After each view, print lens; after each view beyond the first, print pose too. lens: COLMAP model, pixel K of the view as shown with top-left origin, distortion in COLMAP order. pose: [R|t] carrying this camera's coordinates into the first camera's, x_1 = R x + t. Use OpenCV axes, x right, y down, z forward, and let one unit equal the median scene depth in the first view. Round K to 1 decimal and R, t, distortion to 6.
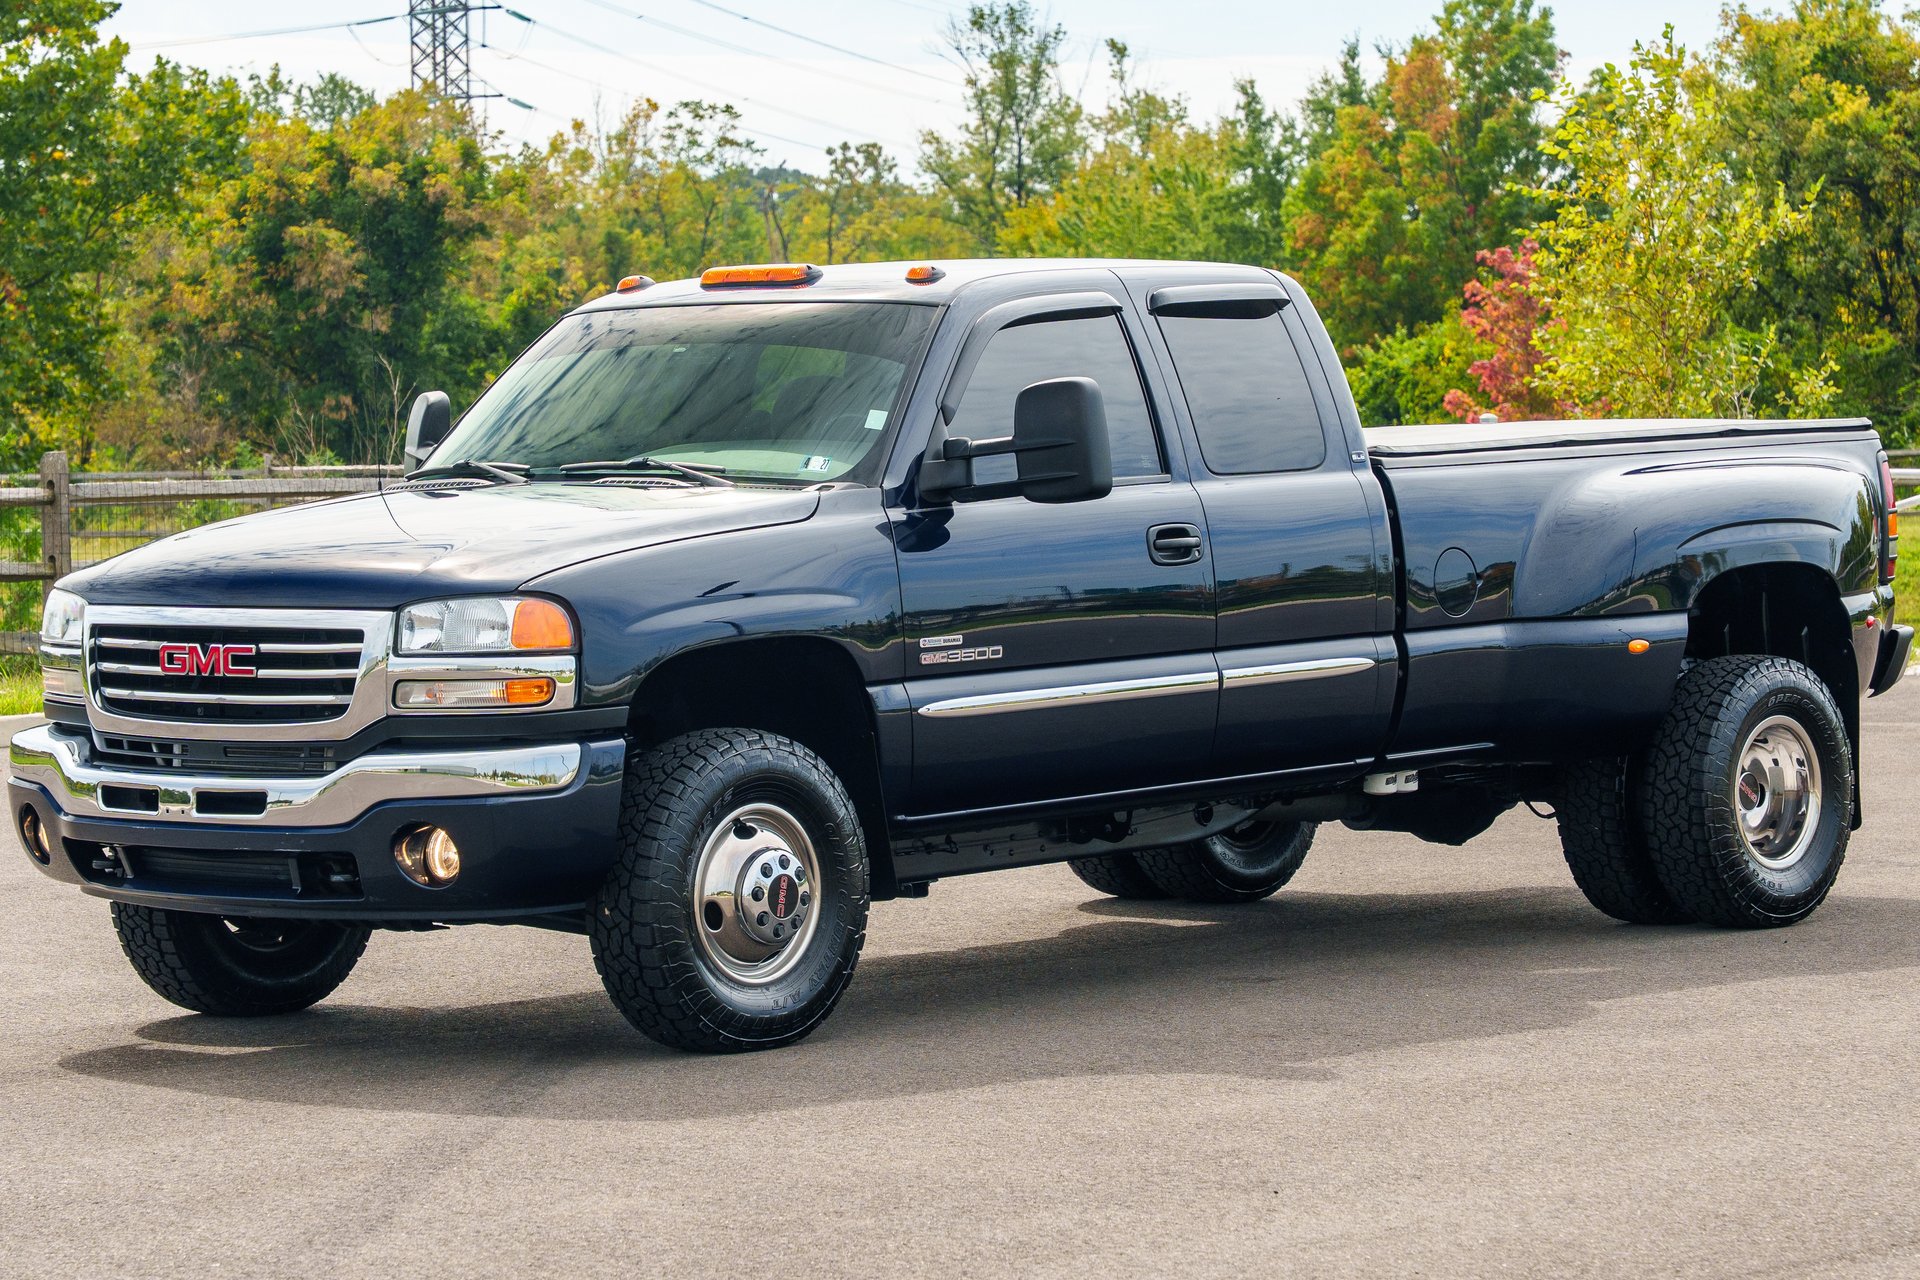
lens RADIAL K [[6102.4, 0, 932.9], [0, 6102.4, 640.9], [0, 0, 1]] dist [0.203488, 4.119880]
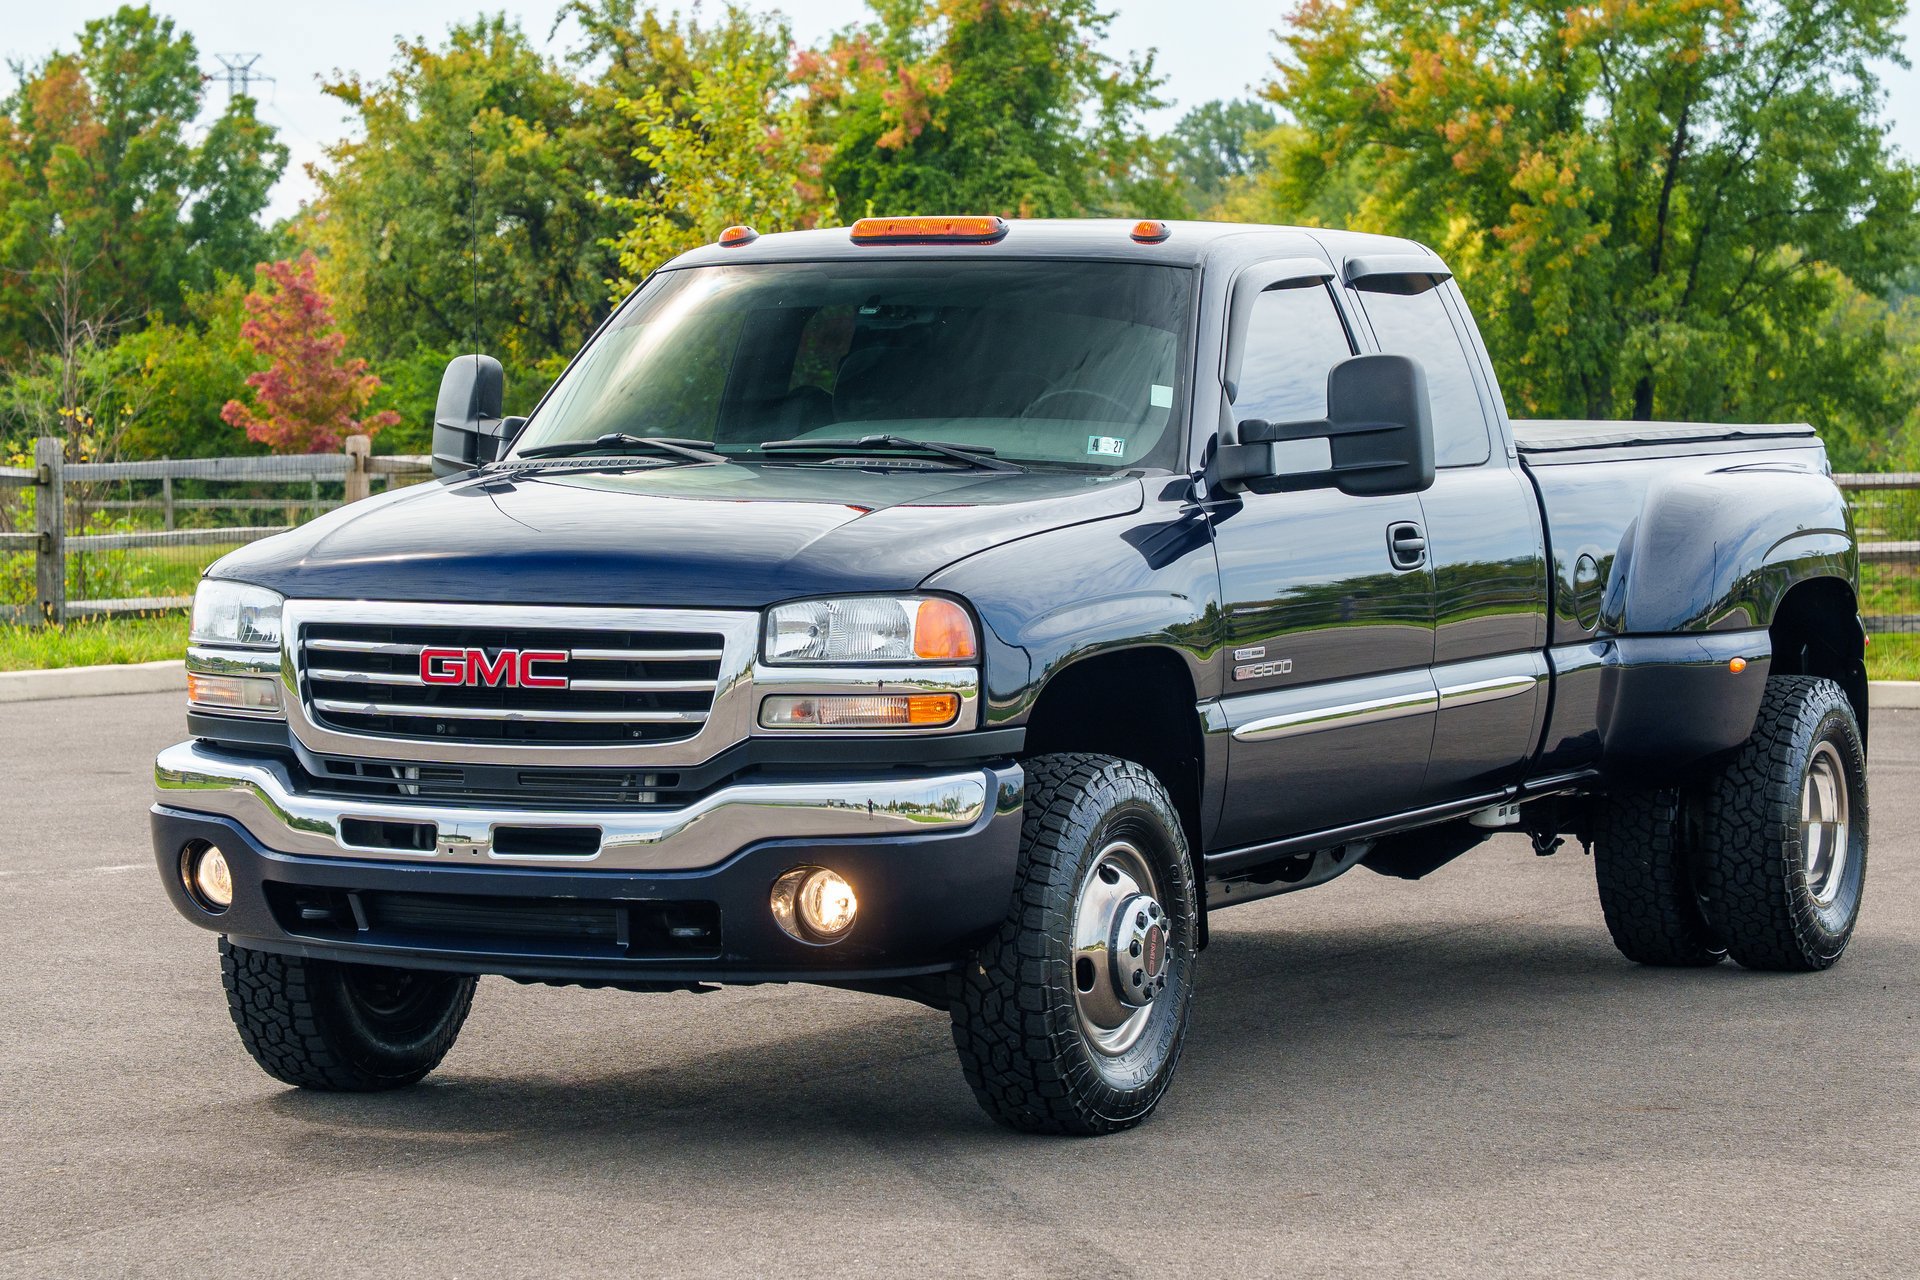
lens RADIAL K [[5760.5, 0, 960.0], [0, 5760.5, 640.0], [0, 0, 1]] dist [0.186034, 2.652430]
pose [[0.962056, 0.010797, 0.272638, -0.257947], [-0.010289, 0.999942, -0.003295, 0.001274], [-0.272658, 0.000365, 0.962111, 0.221319]]
